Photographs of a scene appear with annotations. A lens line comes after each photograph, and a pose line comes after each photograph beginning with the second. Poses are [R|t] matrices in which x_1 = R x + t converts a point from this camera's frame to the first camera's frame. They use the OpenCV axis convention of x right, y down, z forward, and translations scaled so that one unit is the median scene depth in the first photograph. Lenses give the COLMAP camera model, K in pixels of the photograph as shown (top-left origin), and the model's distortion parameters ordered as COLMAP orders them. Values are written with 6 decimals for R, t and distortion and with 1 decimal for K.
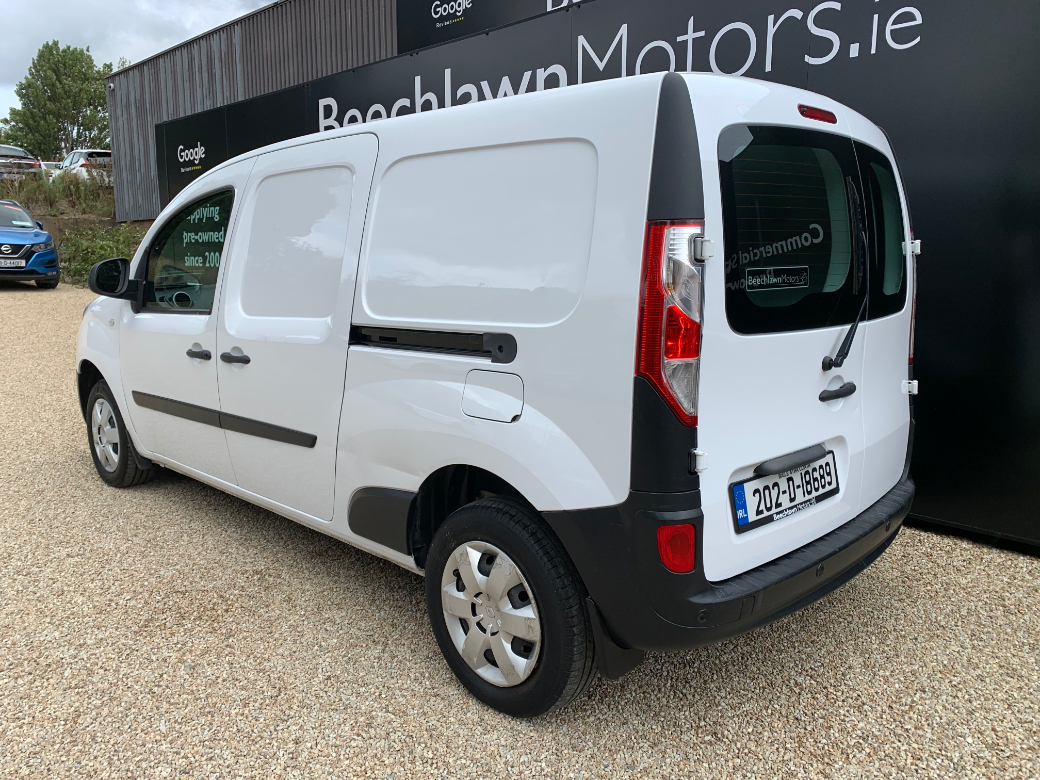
lens RADIAL K [[784.1, 0, 520.0], [0, 784.1, 390.0], [0, 0, 1]] dist [-0.004550, 0.002848]
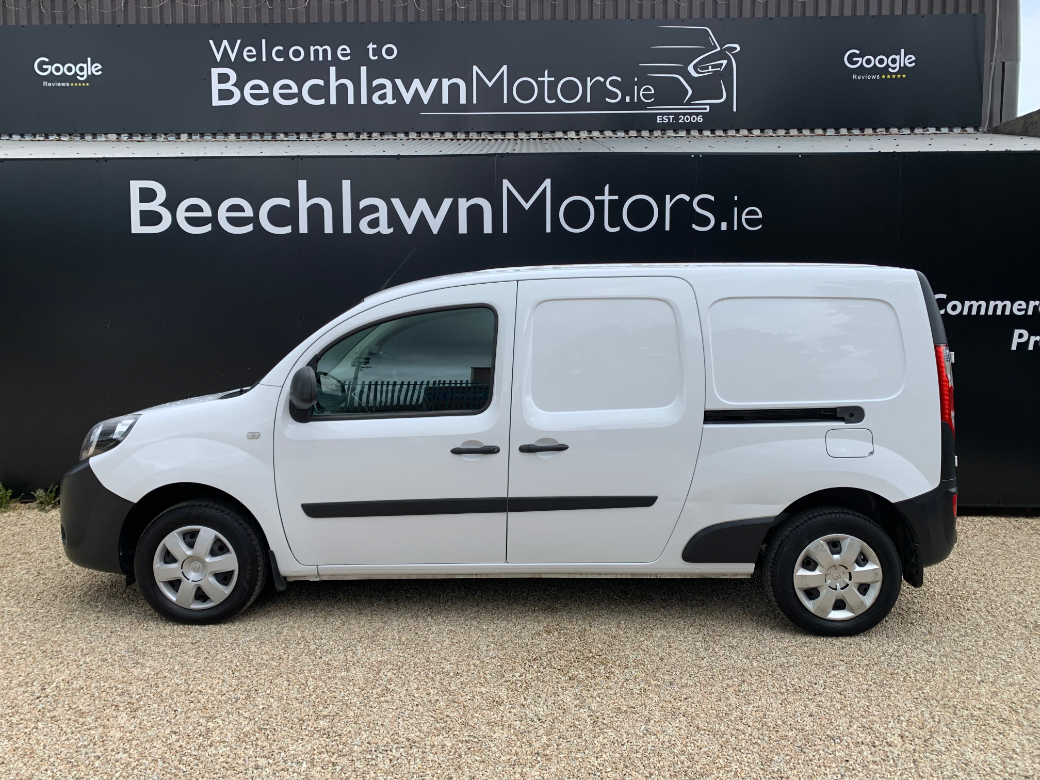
lens RADIAL K [[779.4, 0, 520.0], [0, 779.4, 390.0], [0, 0, 1]] dist [0.013011, -0.002753]
pose [[0.740064, -0.052104, 0.670515, -1.054520], [0.115451, 0.992037, -0.050339, -0.064619], [-0.662552, 0.114666, 0.740187, 0.119977]]
